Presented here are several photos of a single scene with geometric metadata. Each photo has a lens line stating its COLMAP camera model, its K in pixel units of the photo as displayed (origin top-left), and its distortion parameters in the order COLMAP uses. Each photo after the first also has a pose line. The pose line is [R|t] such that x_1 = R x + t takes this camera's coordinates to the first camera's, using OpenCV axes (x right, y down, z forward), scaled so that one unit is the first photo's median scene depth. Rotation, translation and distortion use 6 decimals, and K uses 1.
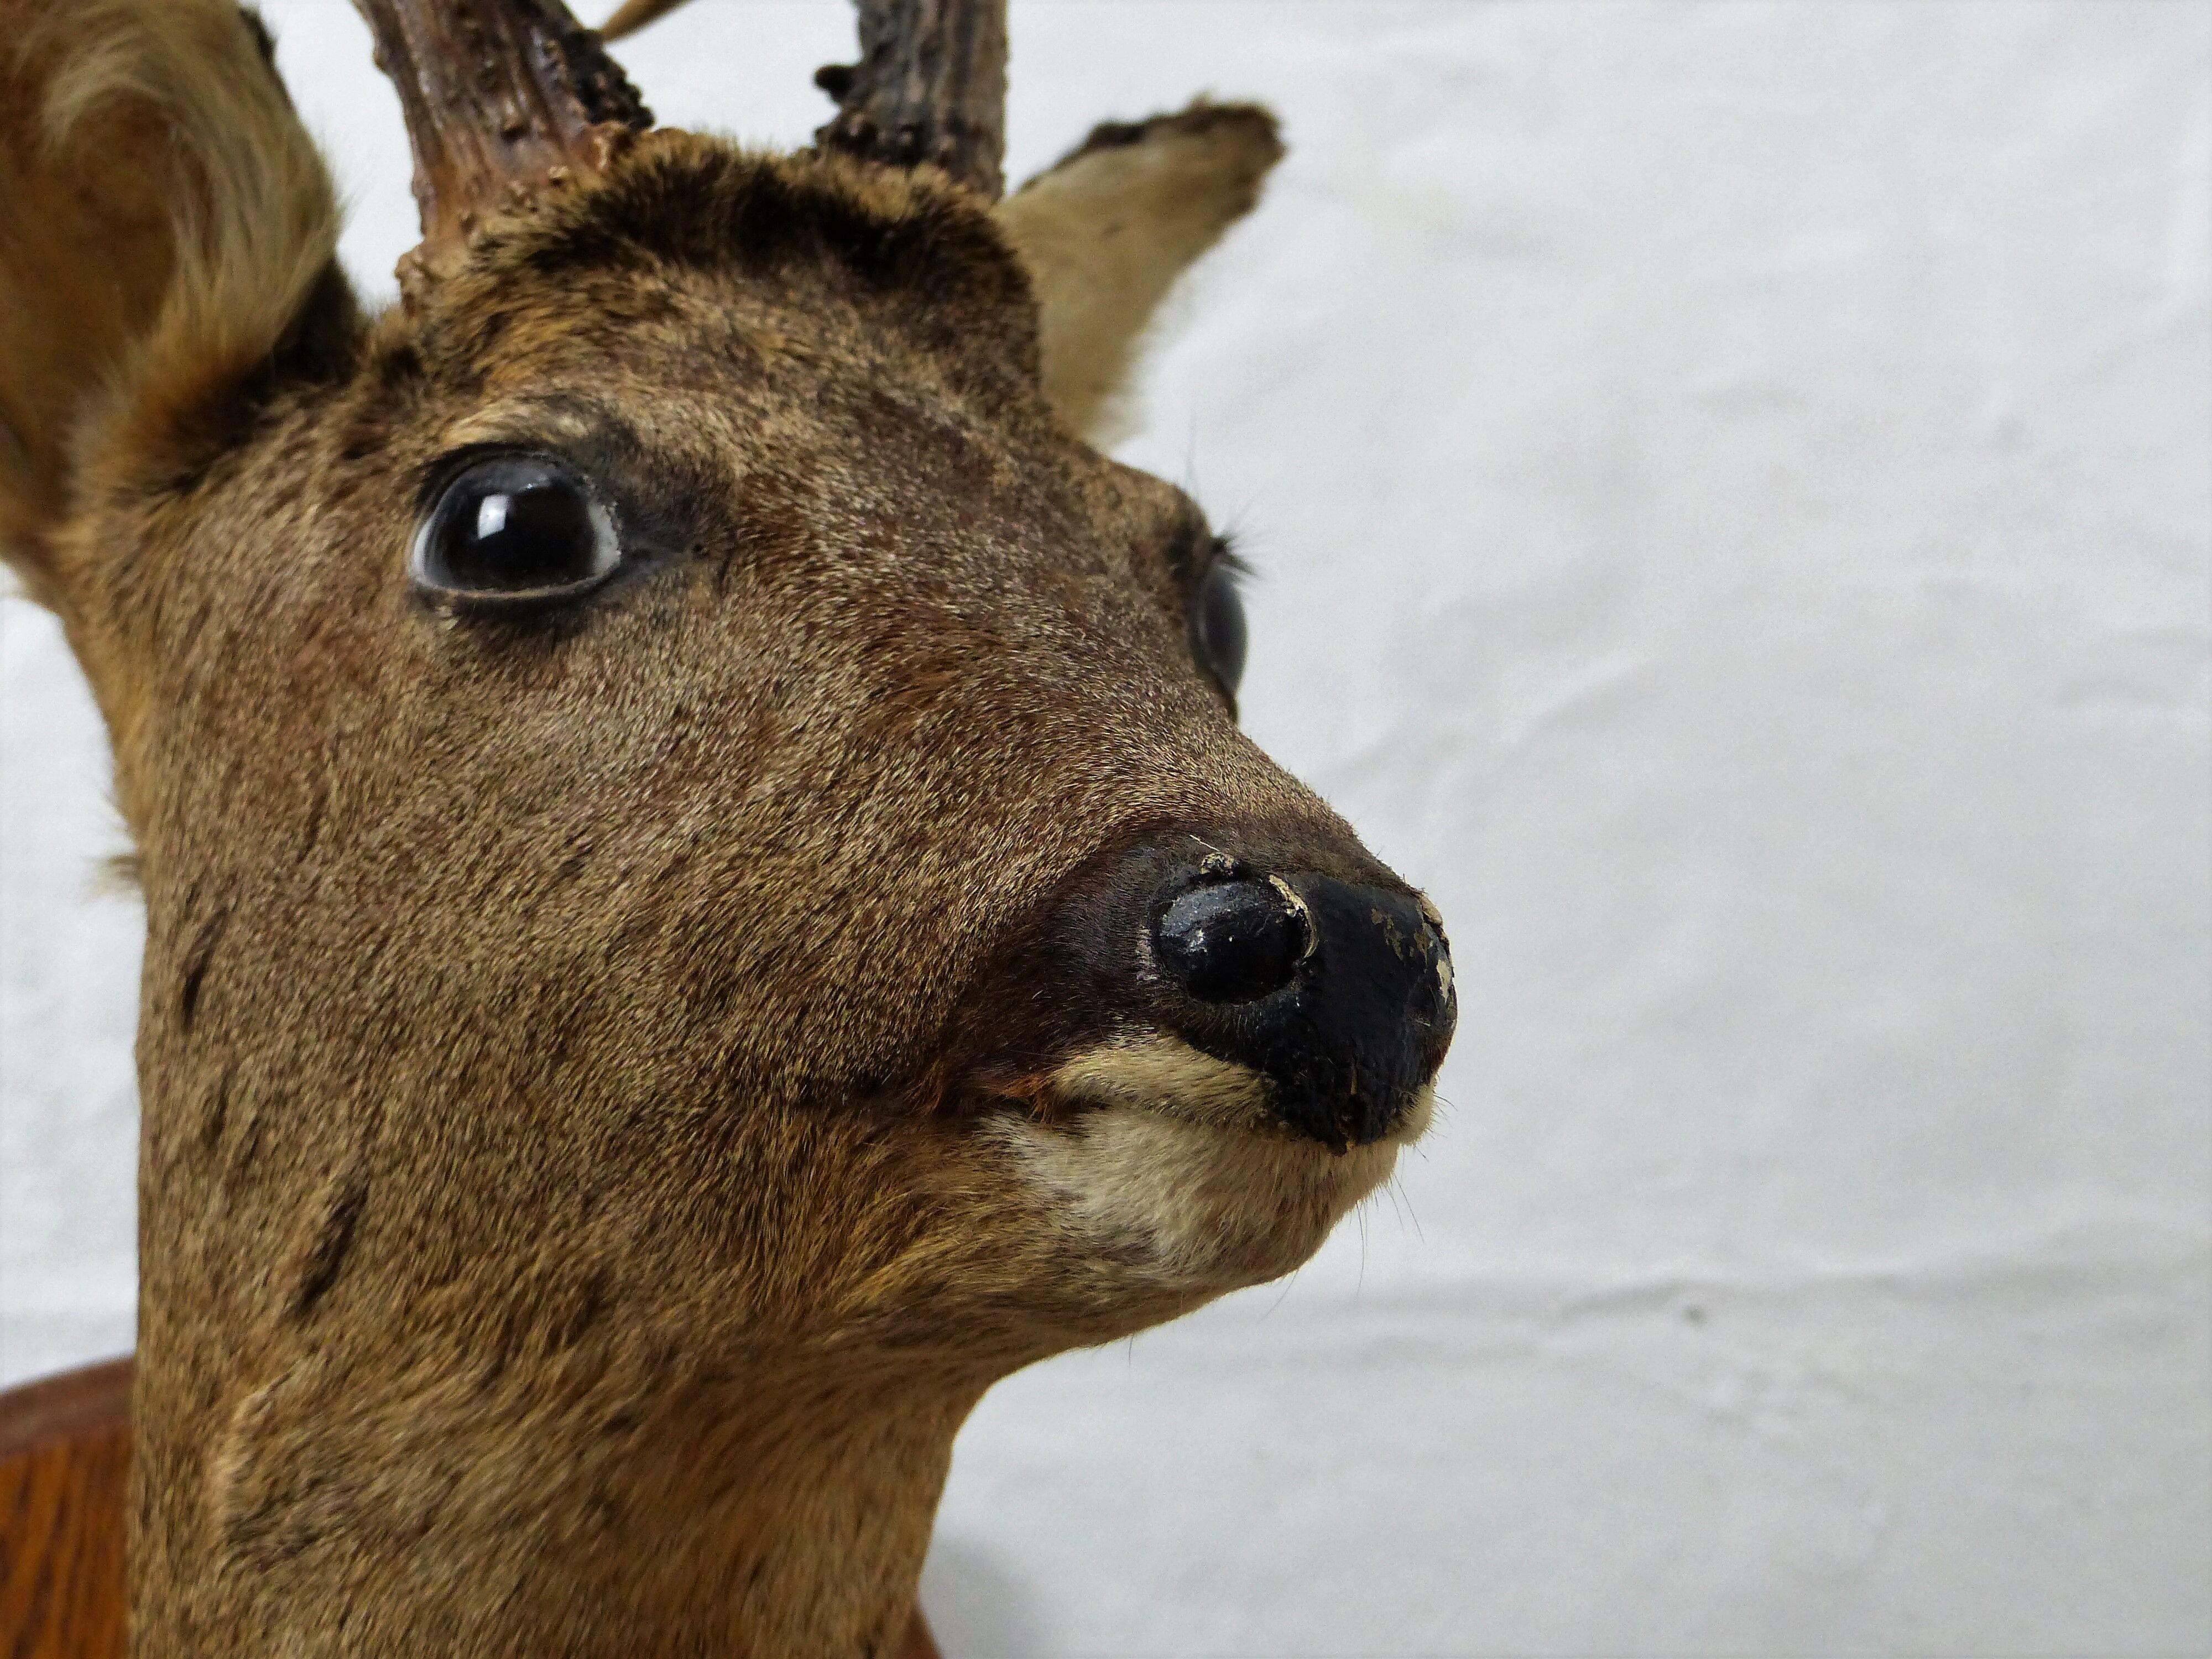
lens RADIAL K [[5710.7, 0, 1106.0], [0, 5710.7, 829.5], [0, 0, 1]] dist [-0.070108, 0.363943]
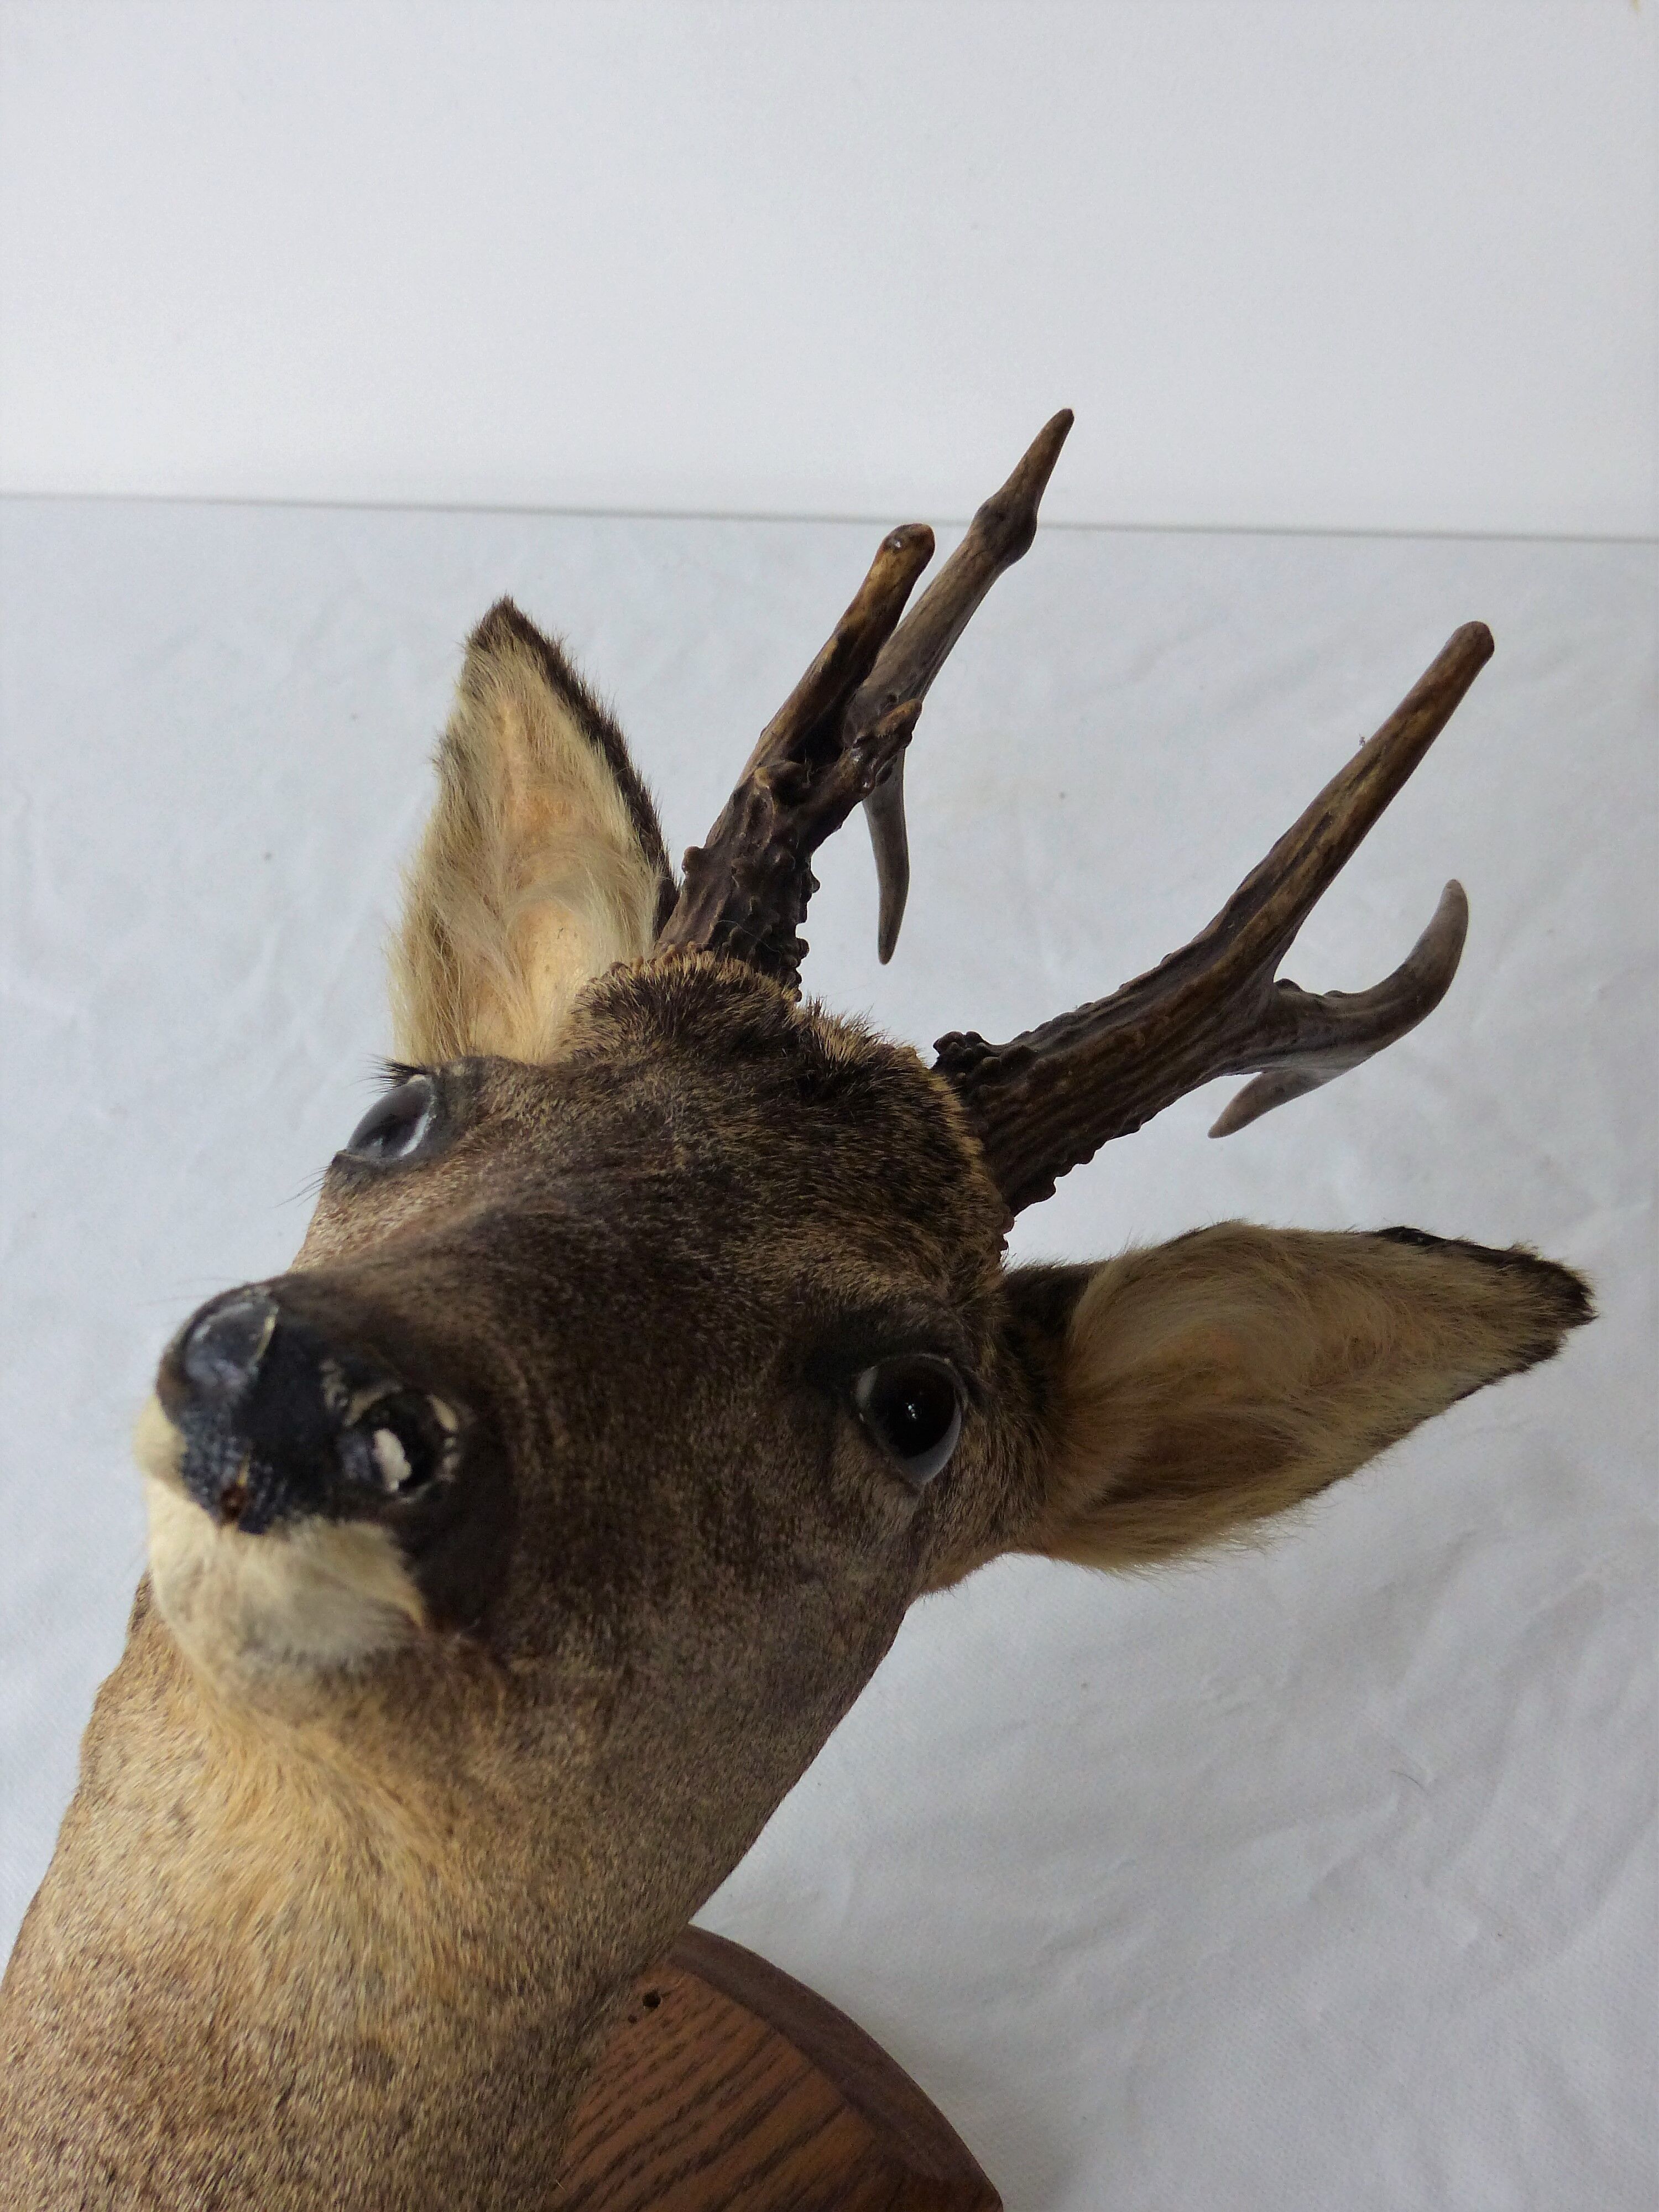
lens RADIAL K [[3448.8, 0, 829.5], [0, 3448.8, 1106.0], [0, 0, 1]] dist [-0.028200, -0.013941]
pose [[0.705694, 0.198219, -0.680224, 0.549205], [-0.404457, 0.900970, -0.157057, 0.033628], [0.581730, 0.385955, 0.715981, 0.450762]]
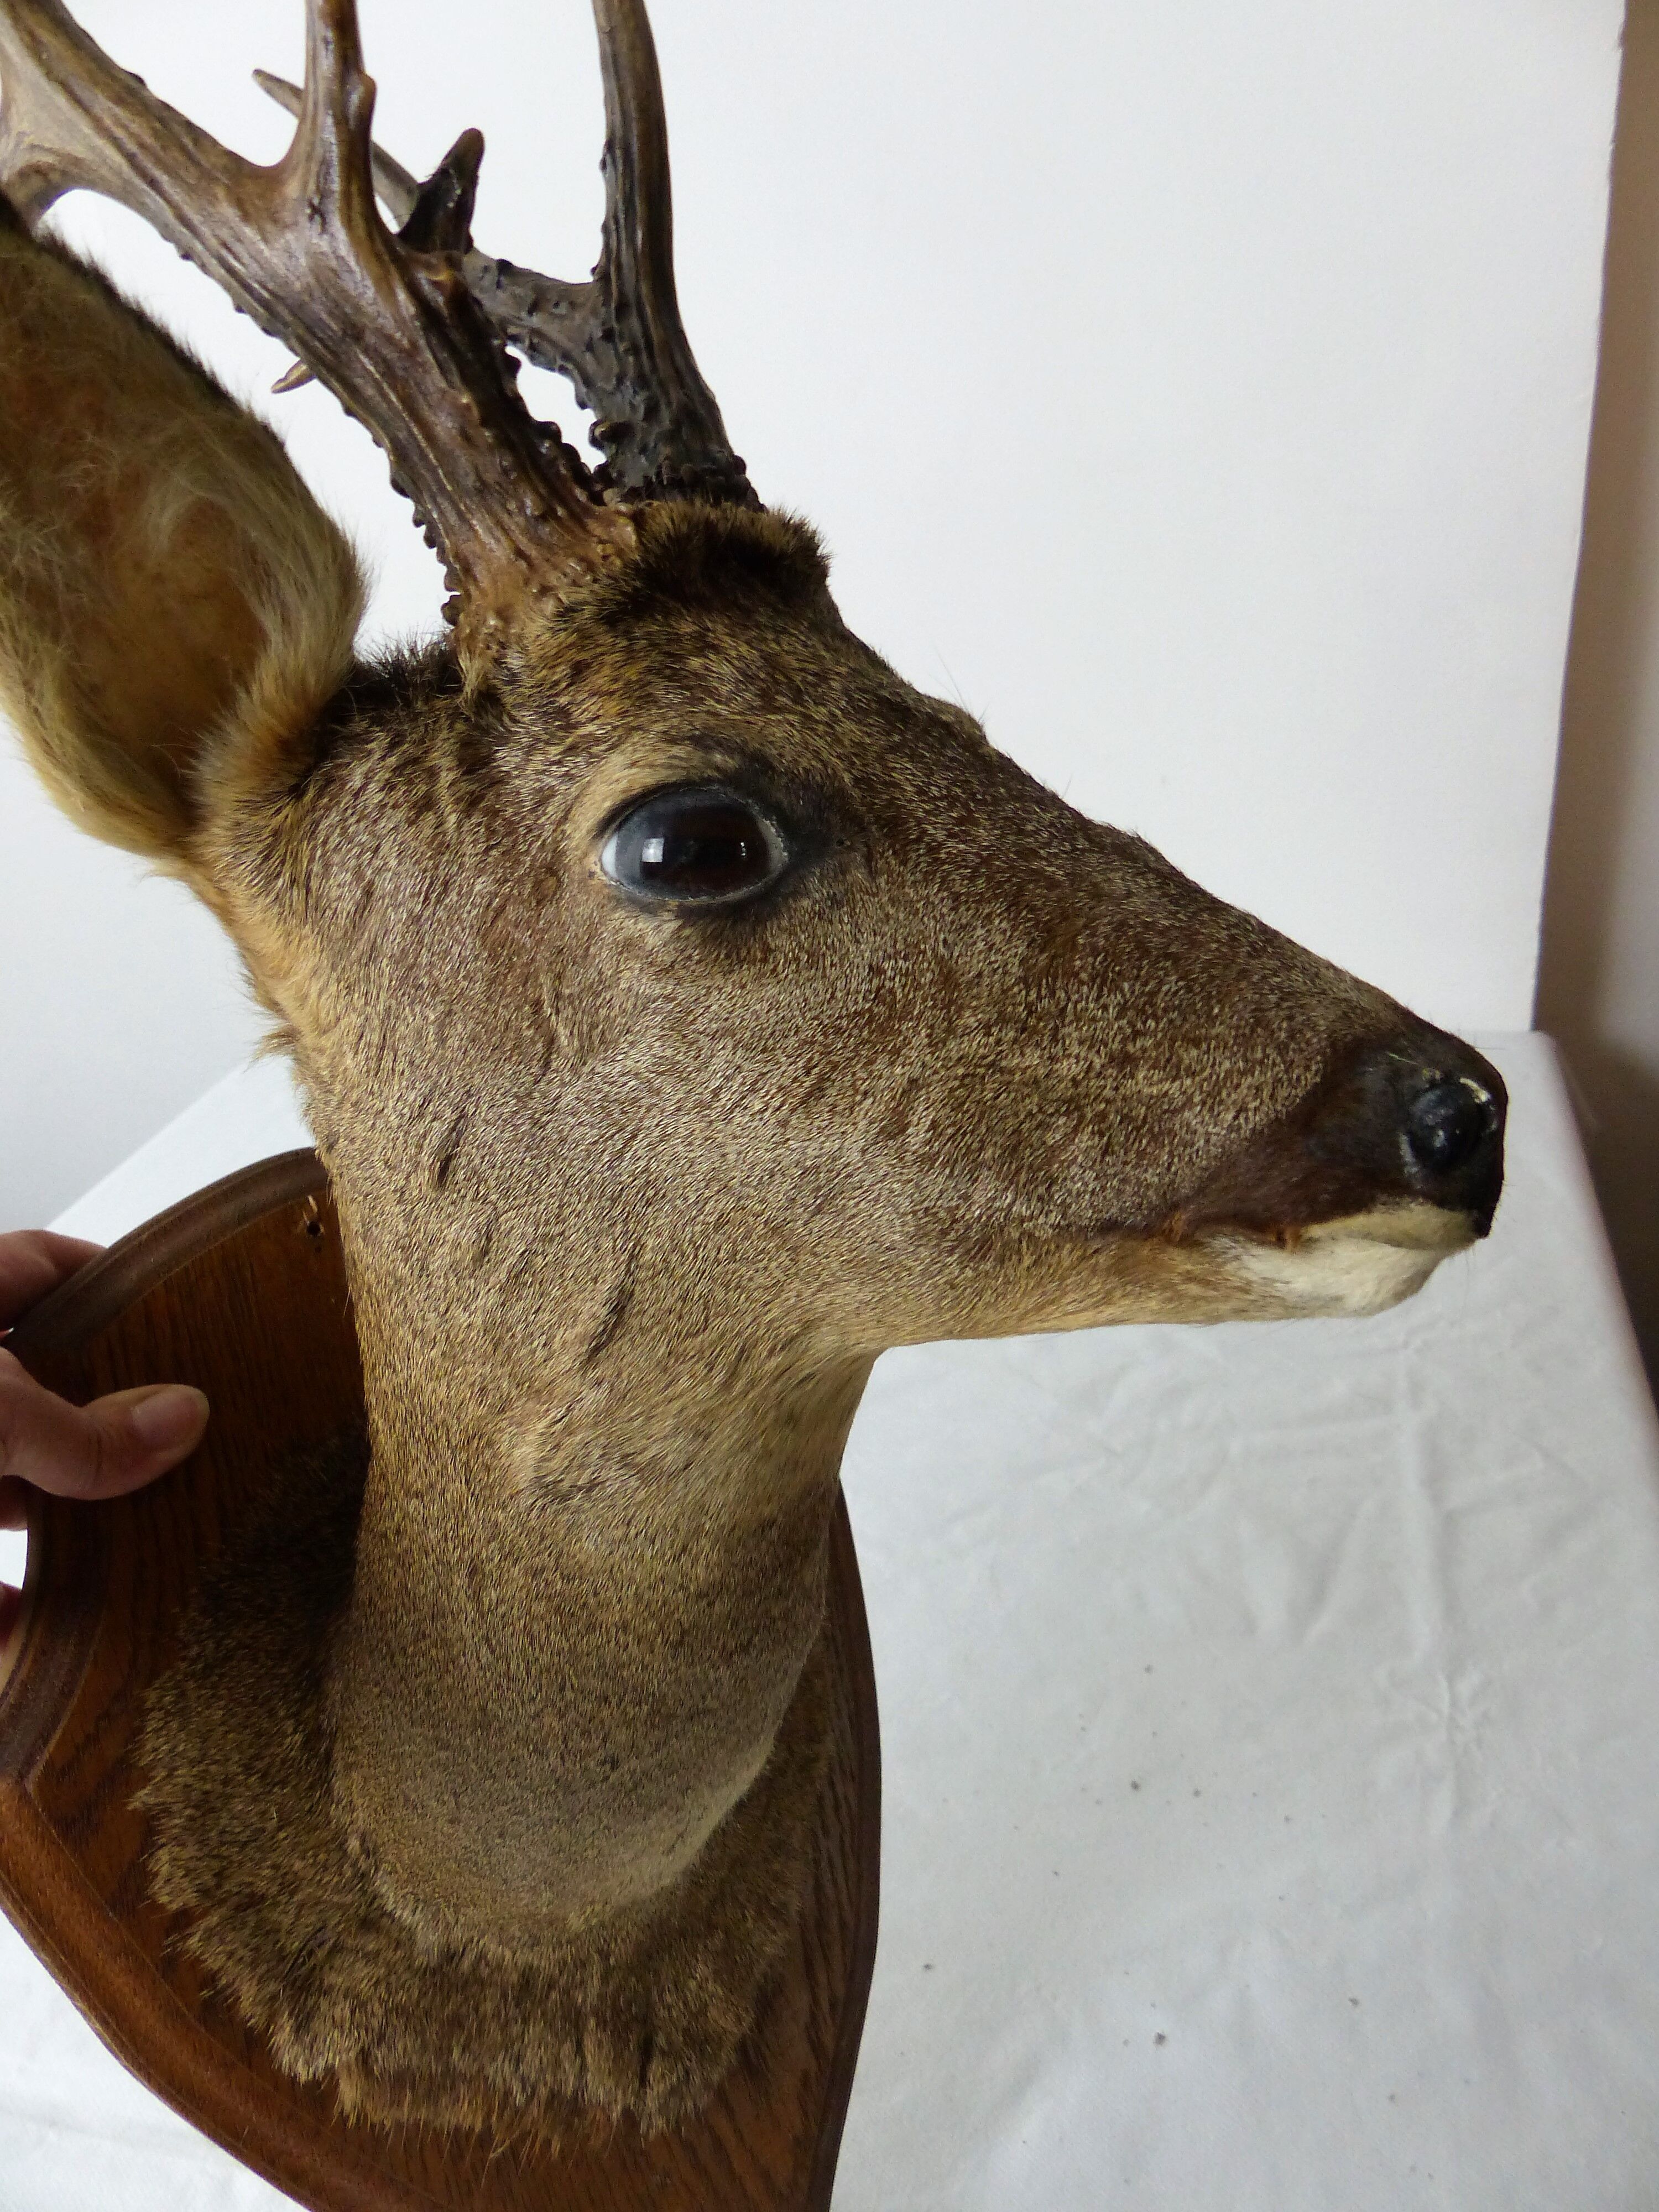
lens RADIAL K [[1695.5, 0, 829.5], [0, 1695.5, 1106.0], [0, 0, 1]] dist [-0.004231, -0.034187]
pose [[0.883637, -0.238867, 0.402651, -0.254704], [0.093936, 0.933018, 0.347353, -0.132423], [-0.458651, -0.269111, 0.846888, 0.623403]]
